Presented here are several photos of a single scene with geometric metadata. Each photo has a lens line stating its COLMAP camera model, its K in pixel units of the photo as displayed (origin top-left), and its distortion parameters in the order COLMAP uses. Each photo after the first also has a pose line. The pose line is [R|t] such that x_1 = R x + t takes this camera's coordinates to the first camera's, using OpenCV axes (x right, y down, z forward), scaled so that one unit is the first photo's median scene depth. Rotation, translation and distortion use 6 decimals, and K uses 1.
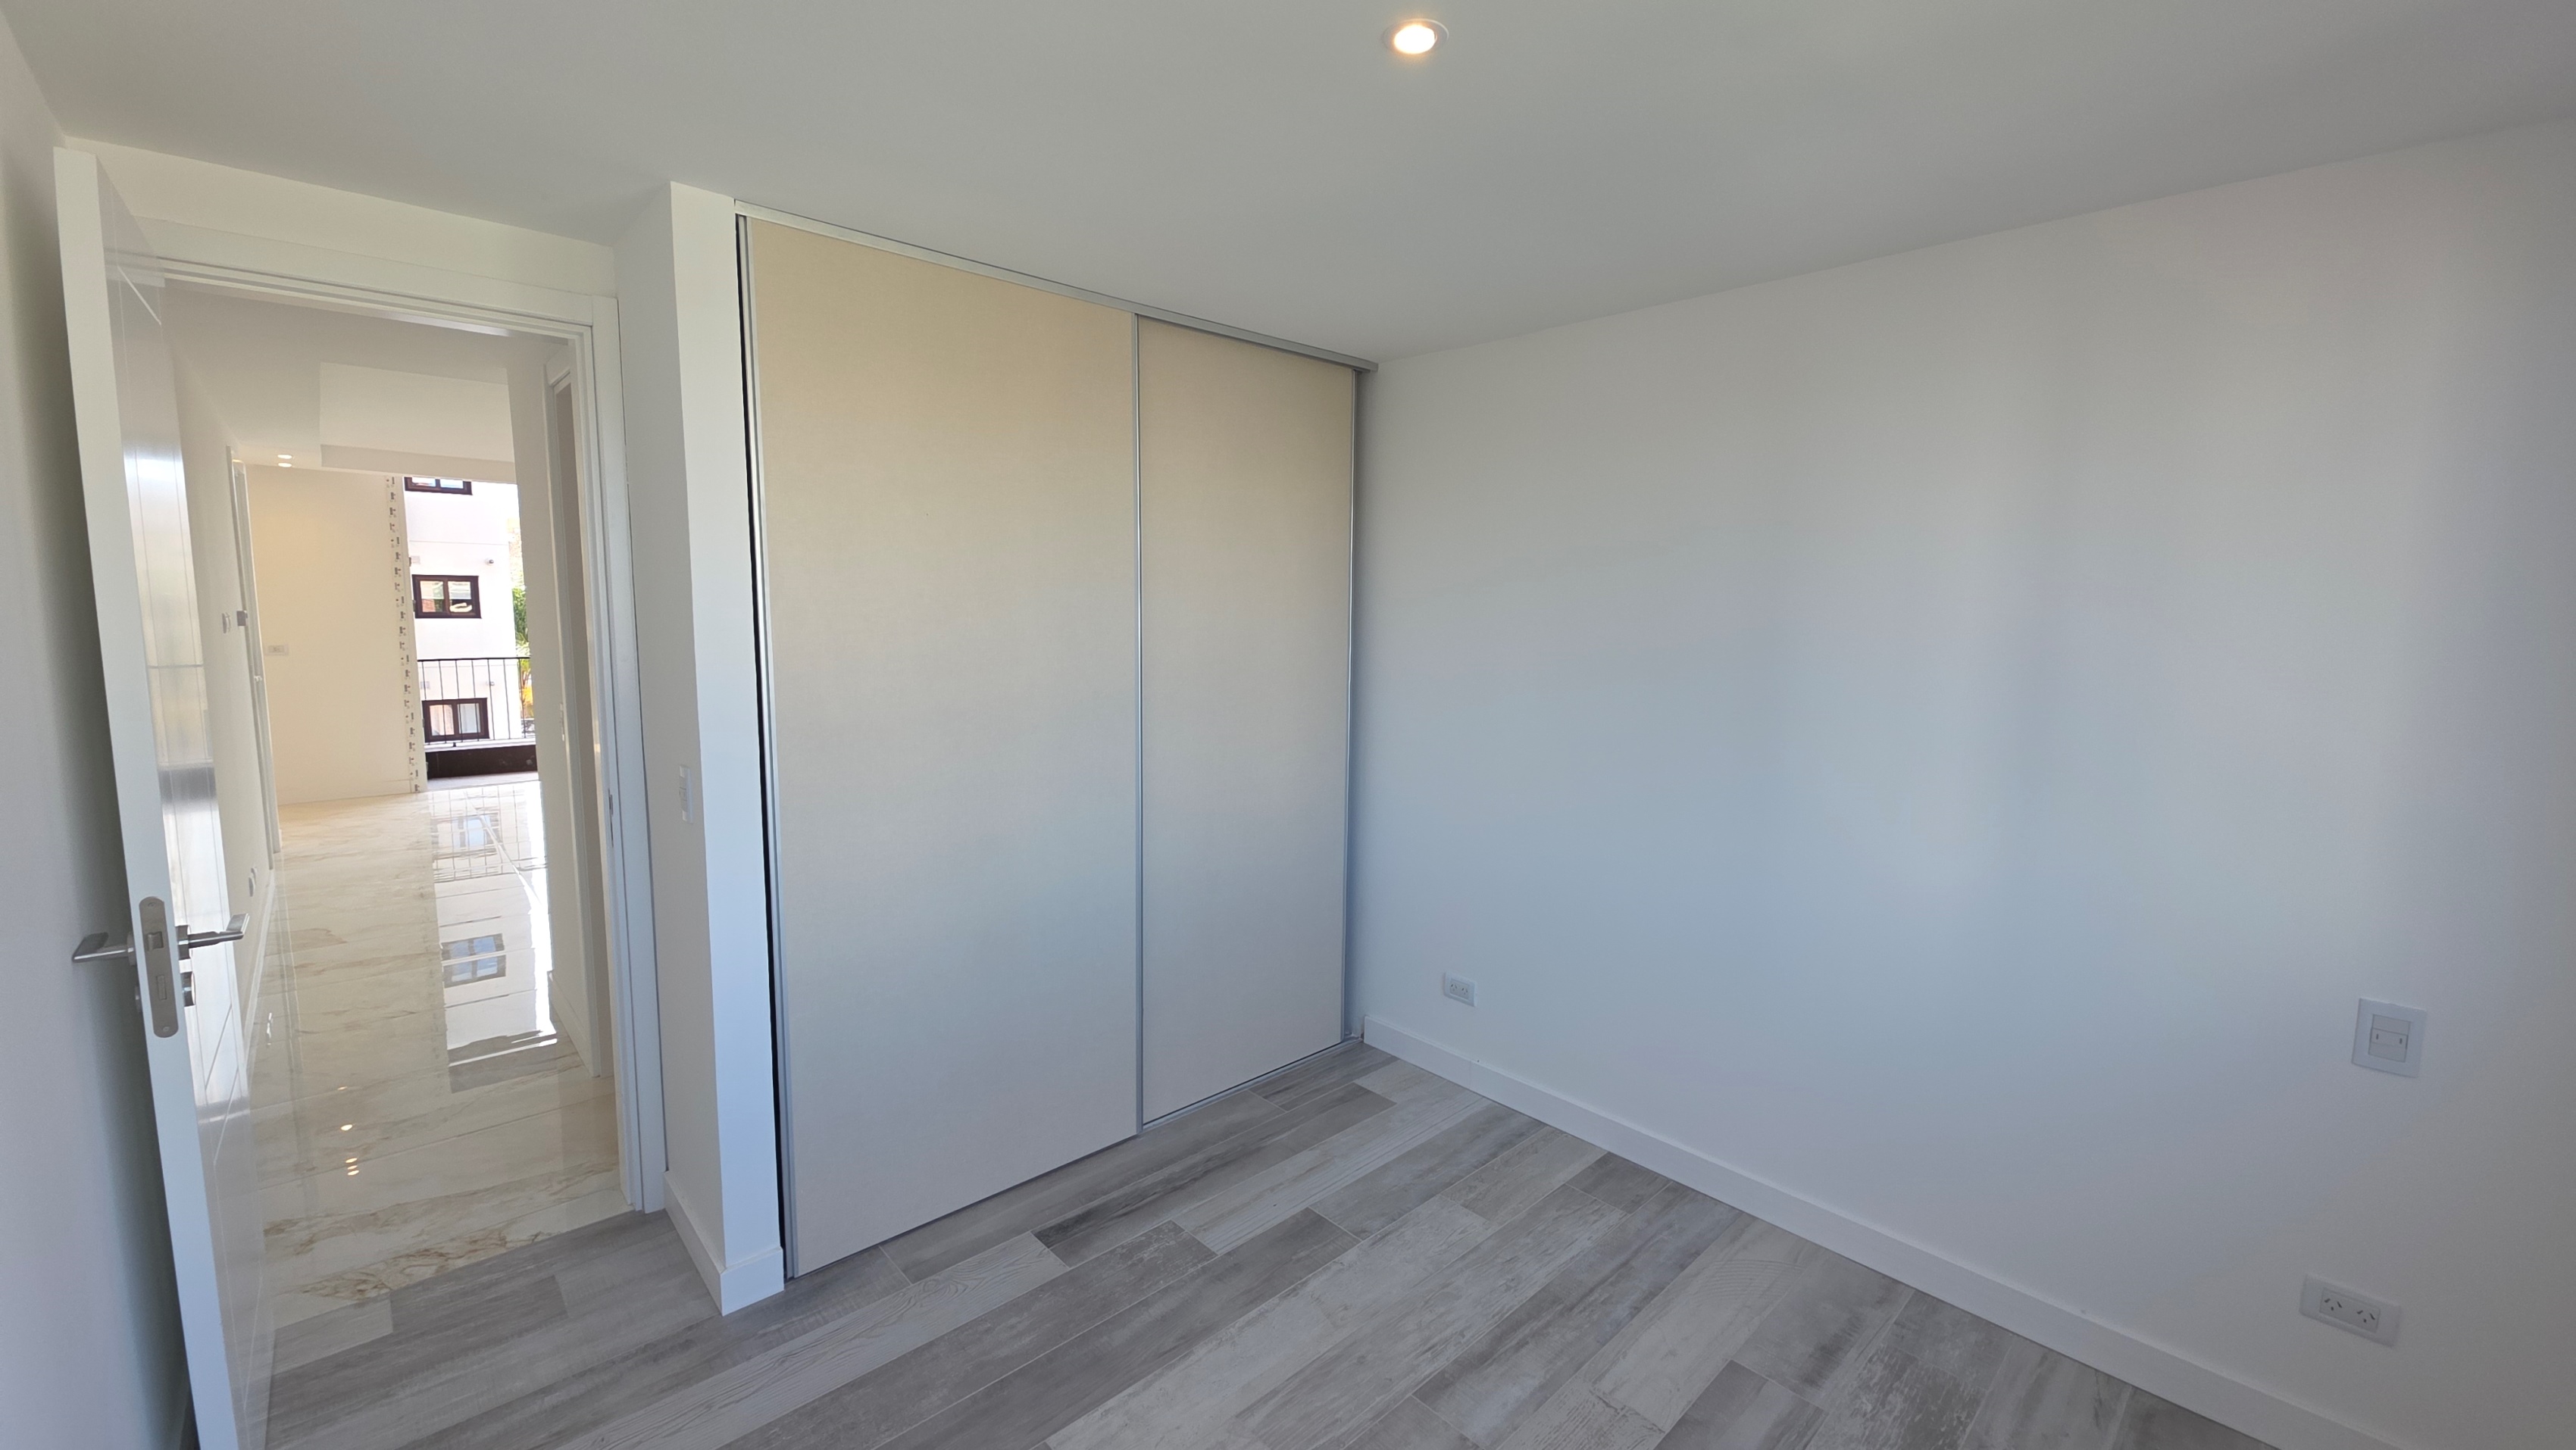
lens RADIAL K [[1017.5, 0, 1294.3], [0, 1017.5, 715.5], [0, 0, 1]] dist [0.011152, -0.007173]
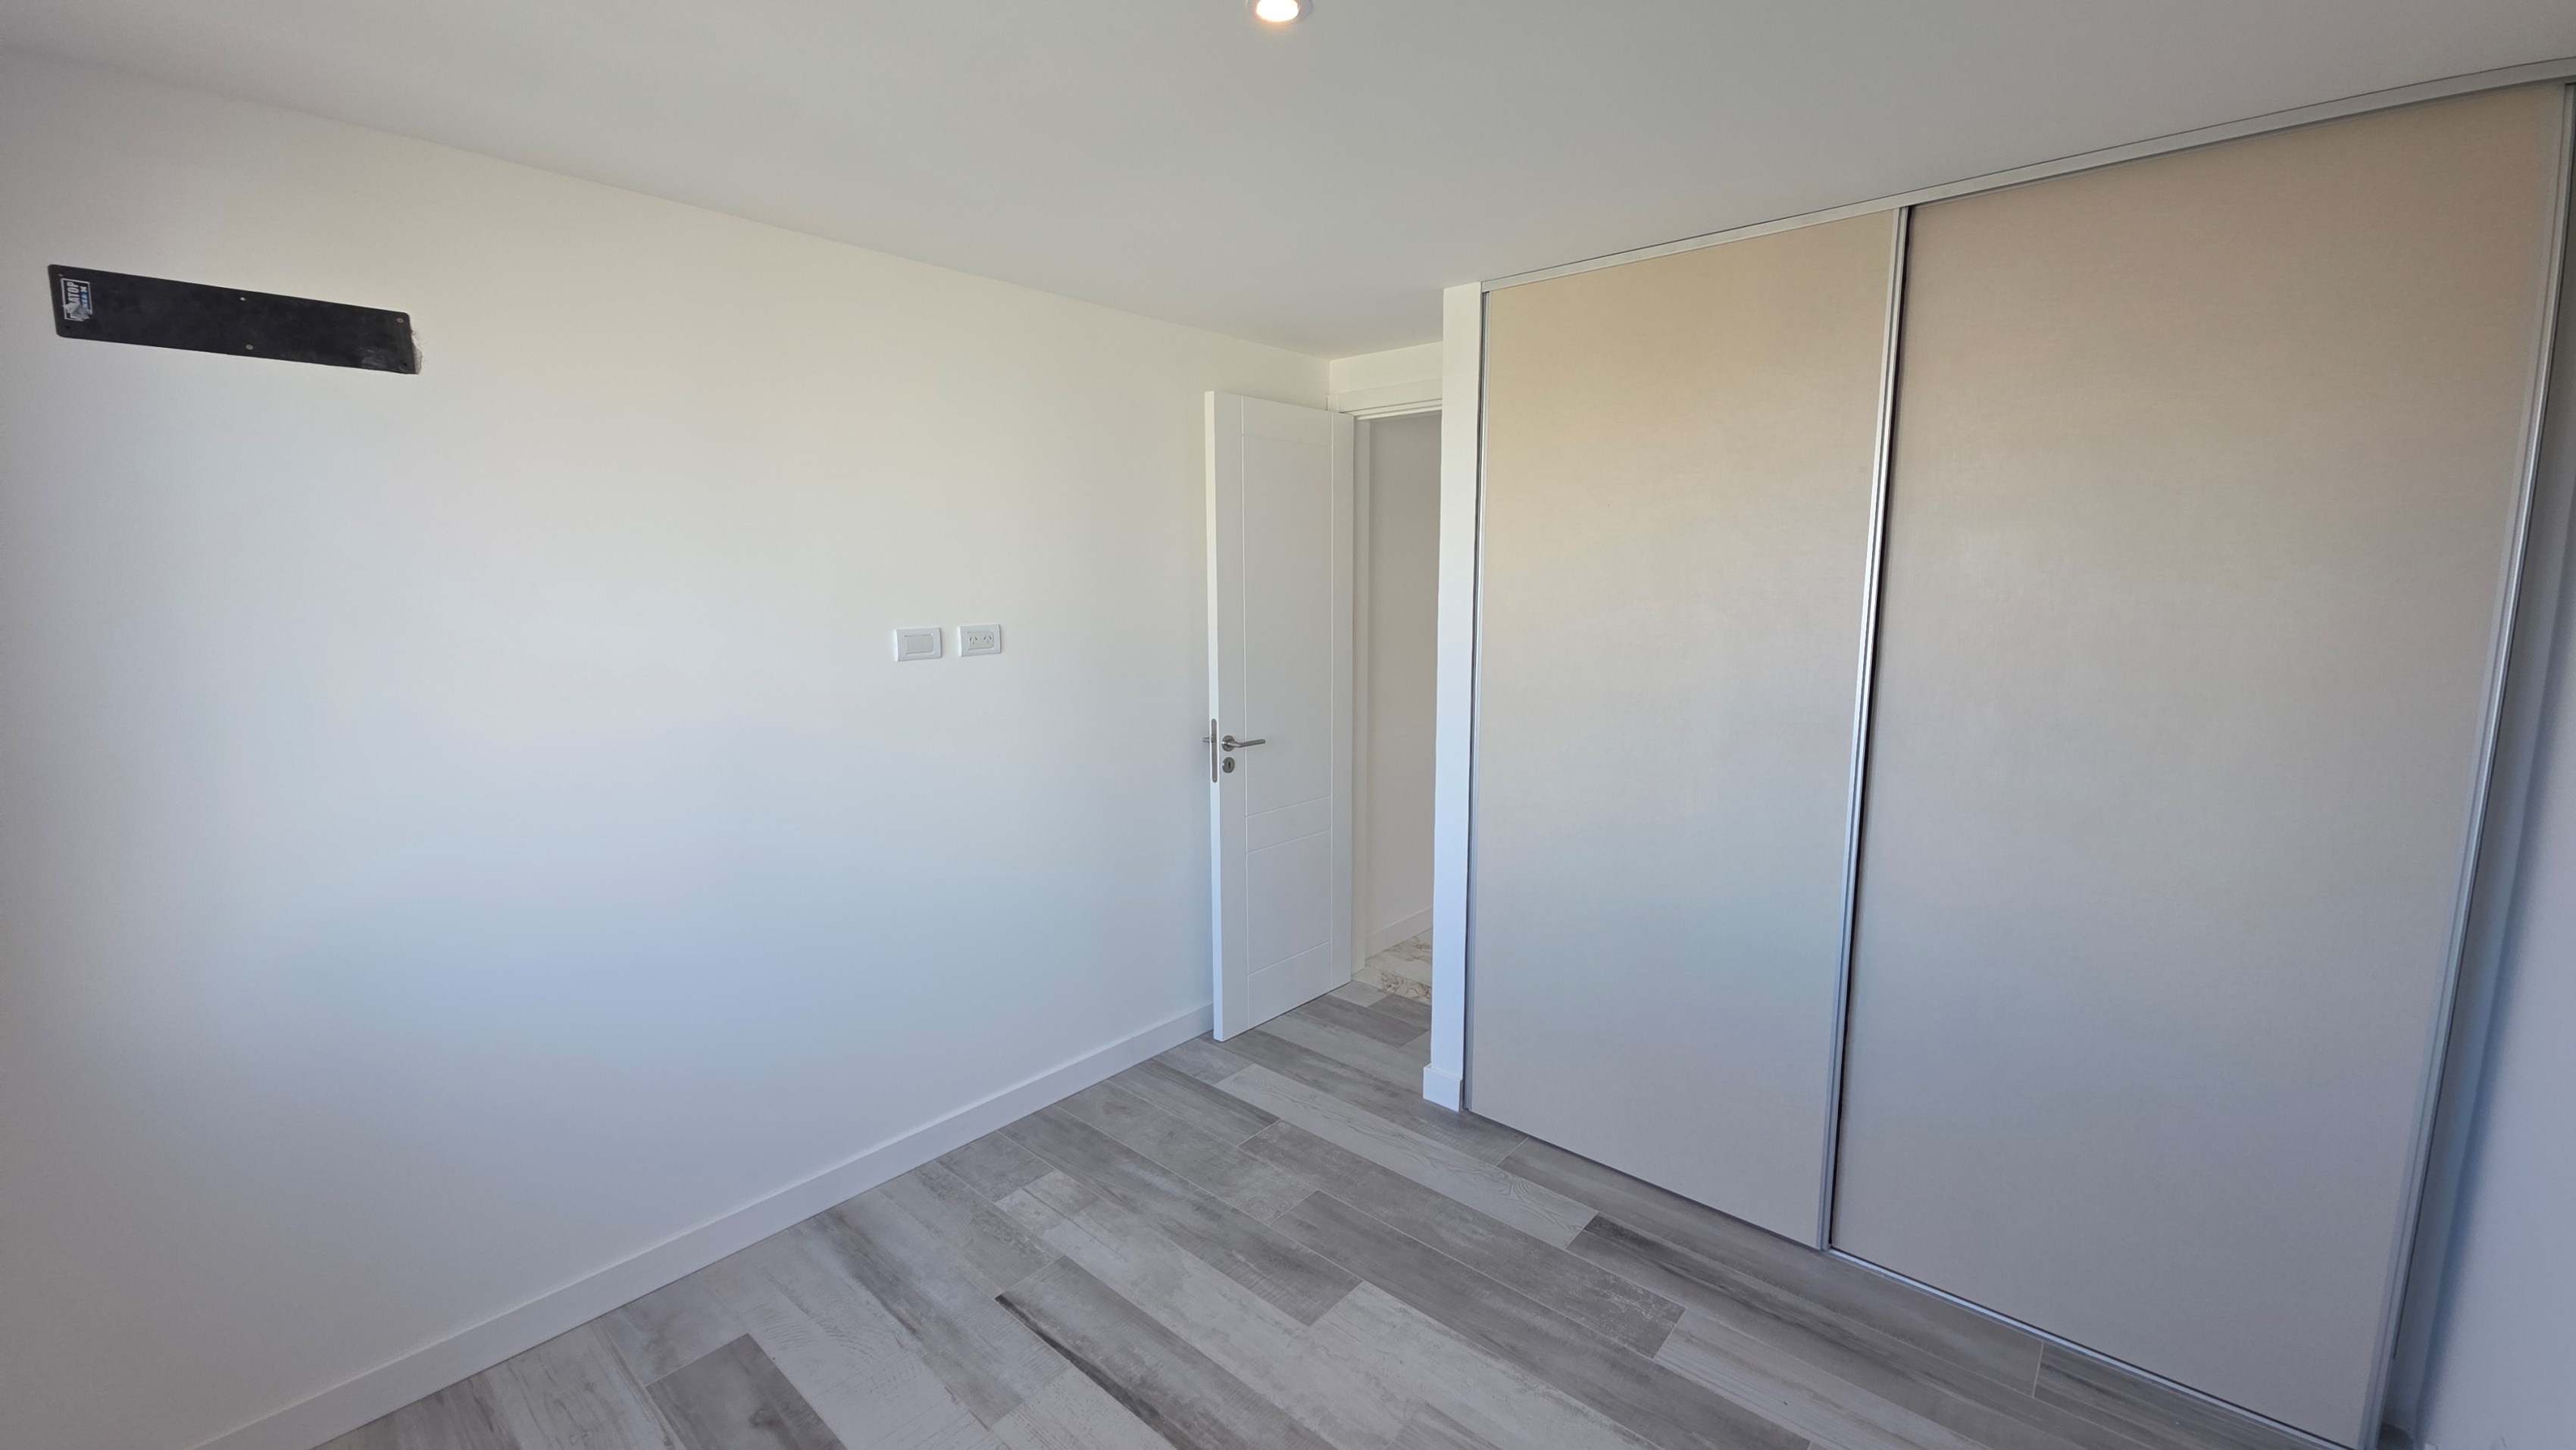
lens RADIAL K [[1017.5, 0, 1286.6], [0, 1017.5, 726.4], [0, 0, 1]] dist [0.011152, -0.007173]
pose [[0.093158, 0.137050, -0.986174, 0.724970], [-0.109607, 0.985873, 0.126654, -0.072339], [0.989600, 0.096293, 0.106864, 0.604743]]
